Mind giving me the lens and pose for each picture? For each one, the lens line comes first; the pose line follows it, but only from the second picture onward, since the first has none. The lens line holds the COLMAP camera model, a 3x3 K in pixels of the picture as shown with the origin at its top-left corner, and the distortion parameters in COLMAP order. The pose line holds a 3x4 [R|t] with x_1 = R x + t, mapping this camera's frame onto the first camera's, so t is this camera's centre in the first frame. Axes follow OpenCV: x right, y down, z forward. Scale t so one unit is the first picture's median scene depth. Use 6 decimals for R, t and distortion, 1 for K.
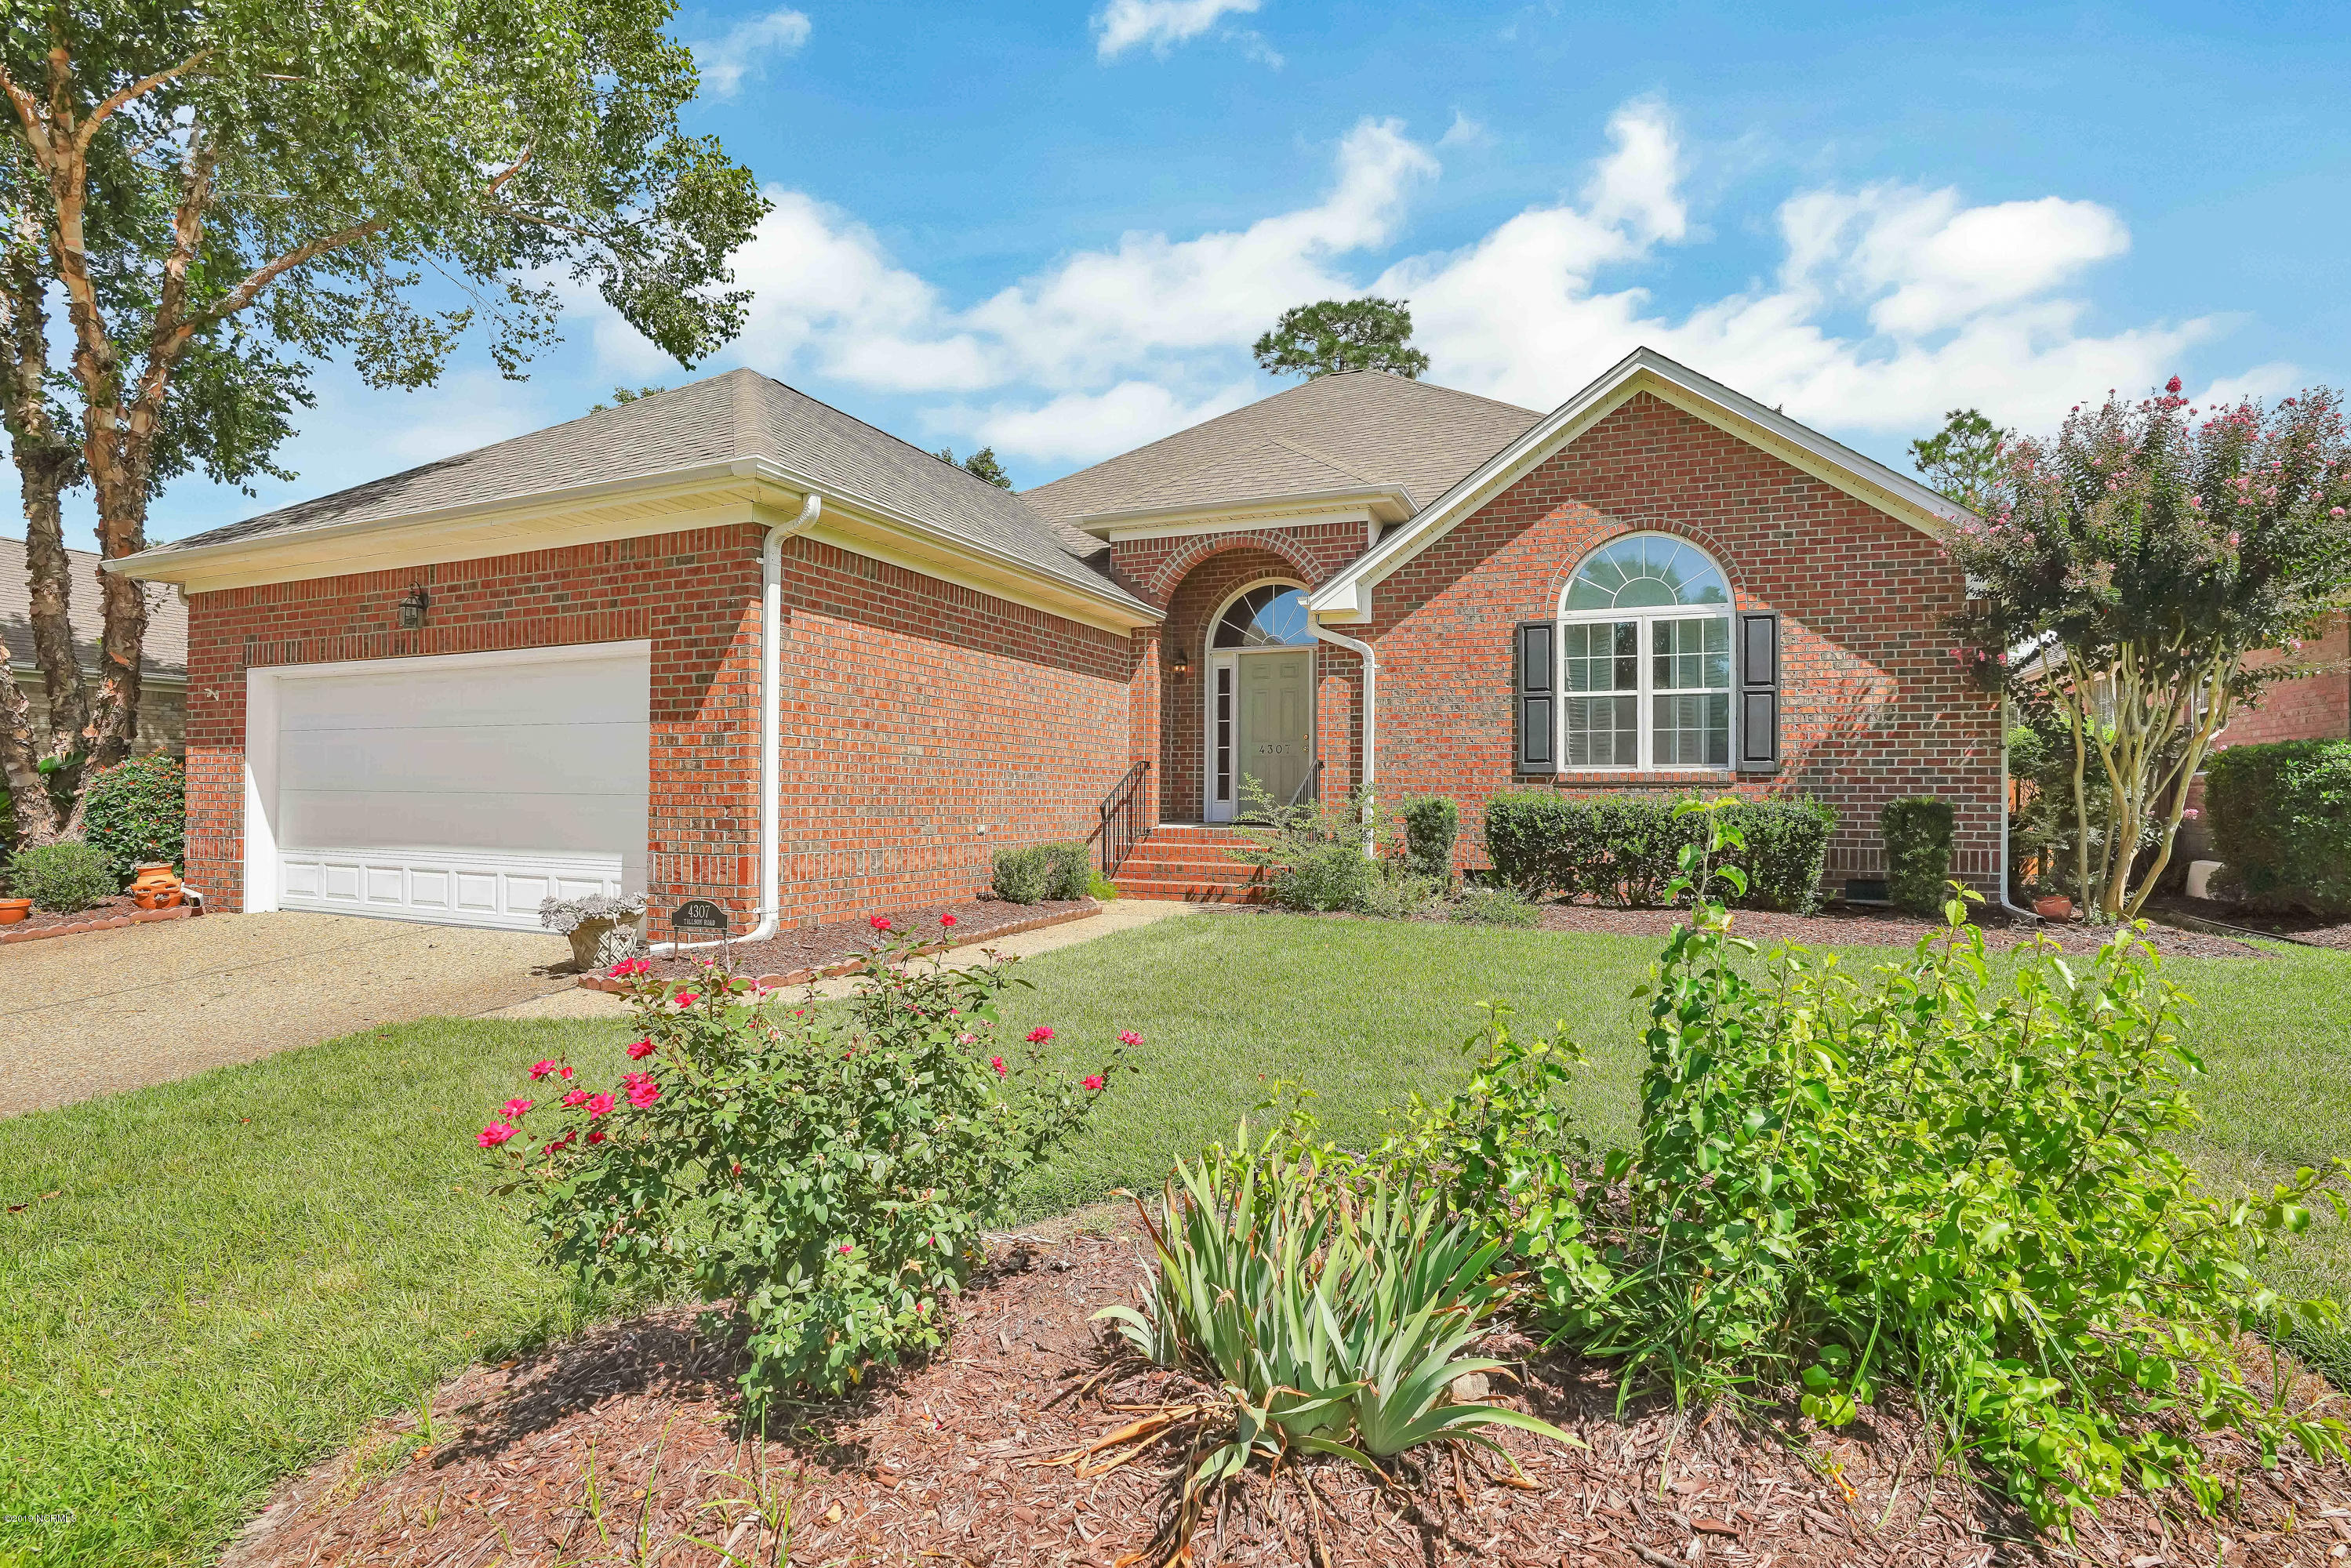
lens RADIAL K [[1108.8, 0, 1179.0], [0, 1108.8, 784.9], [0, 0, 1]] dist [-0.064734, 0.028786]
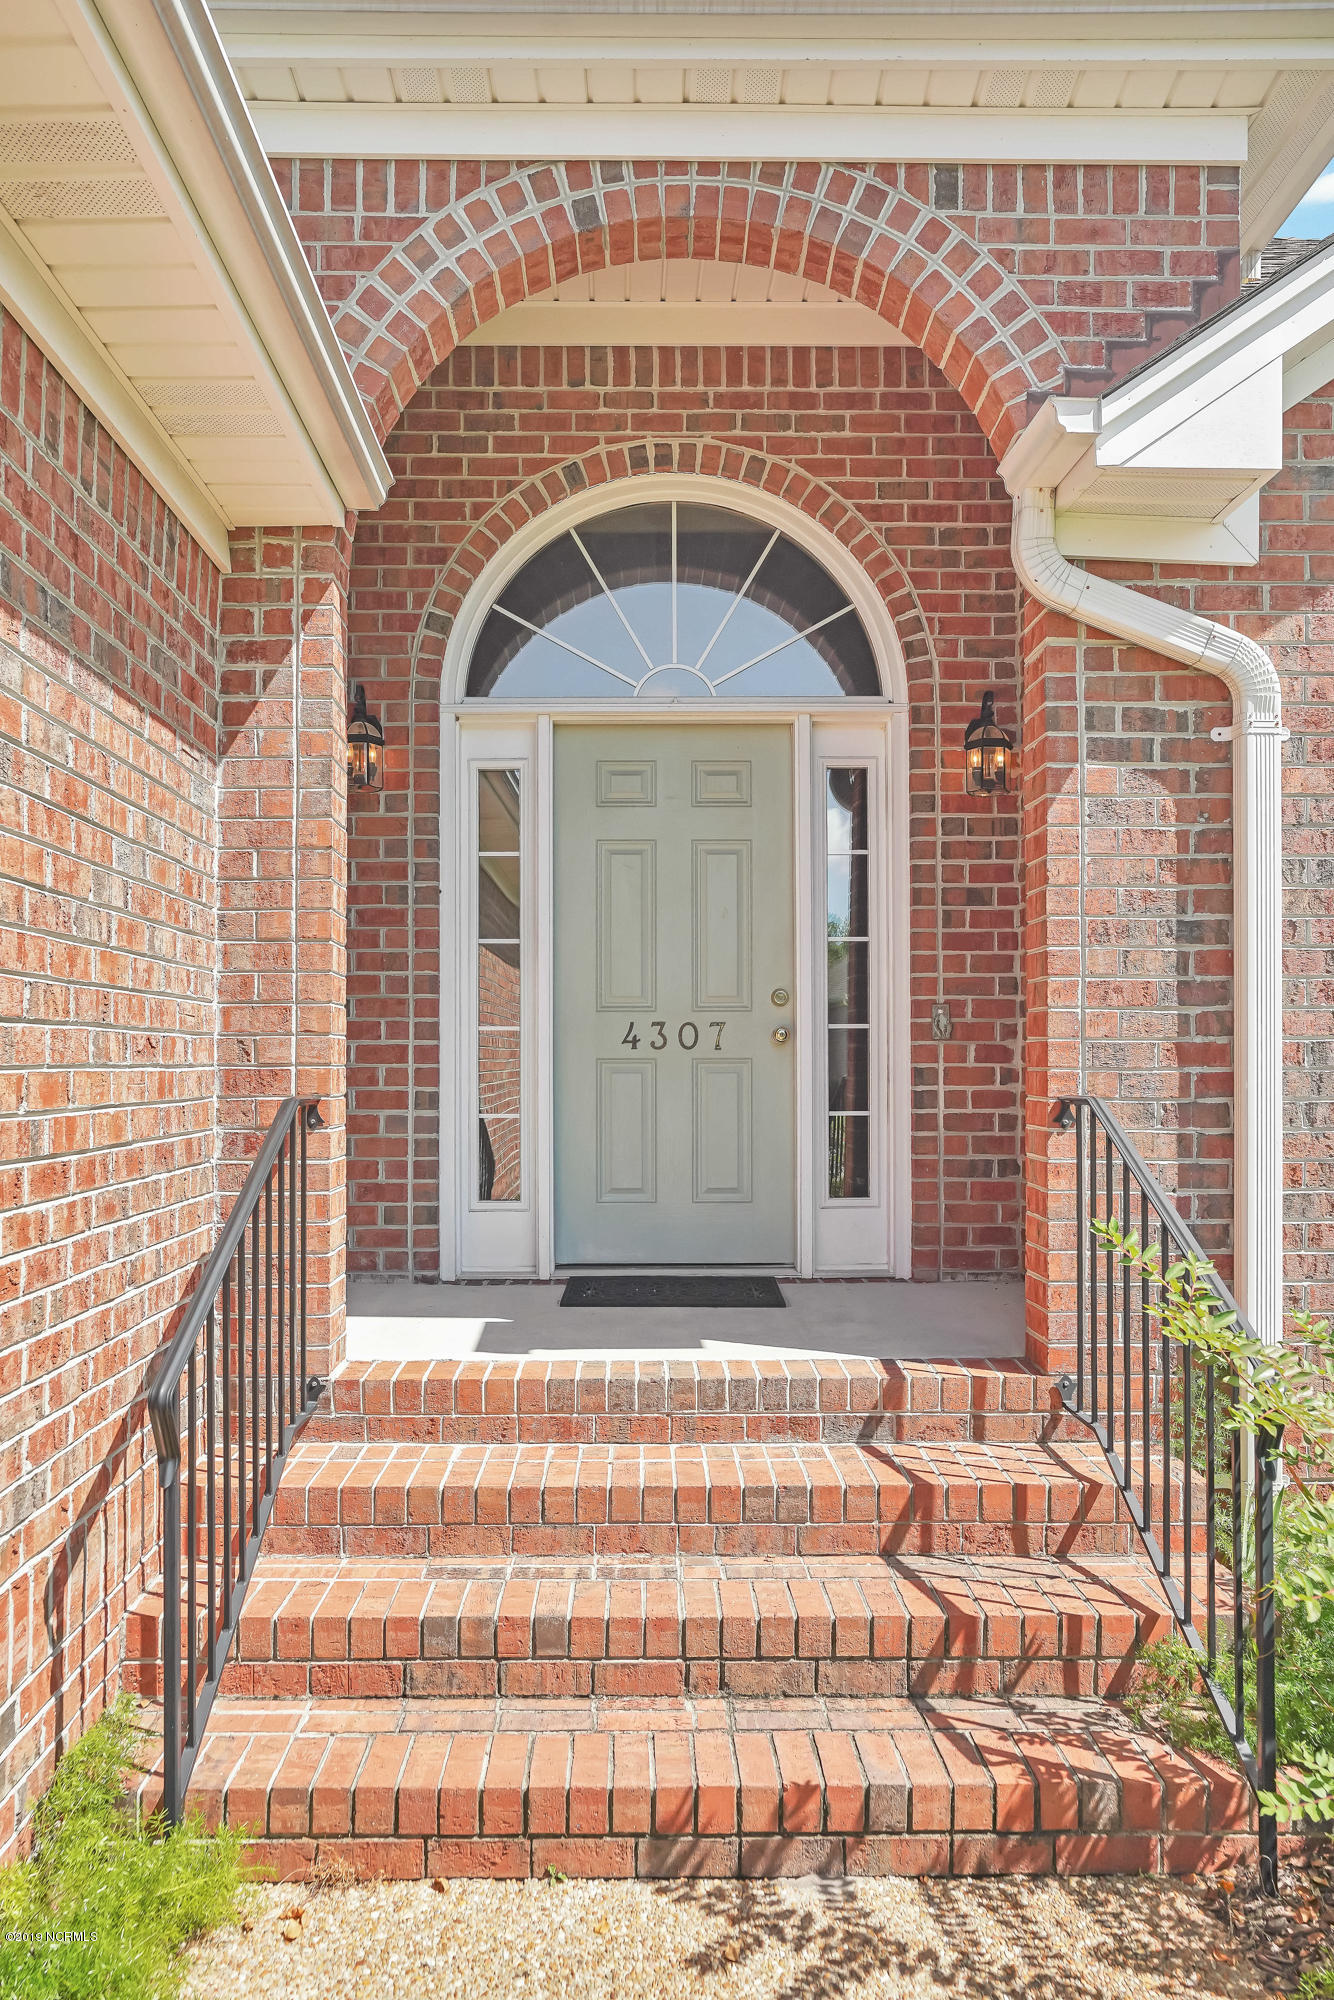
lens RADIAL K [[1285.7, 0, 602.2], [0, 1285.7, 1056.4], [0, 0, 1]] dist [-0.002522, 0.000497]
pose [[0.920174, -0.003739, 0.391491, -0.092086], [0.000169, 0.999958, 0.009152, -0.037221], [-0.391509, -0.008355, 0.920136, 0.848502]]
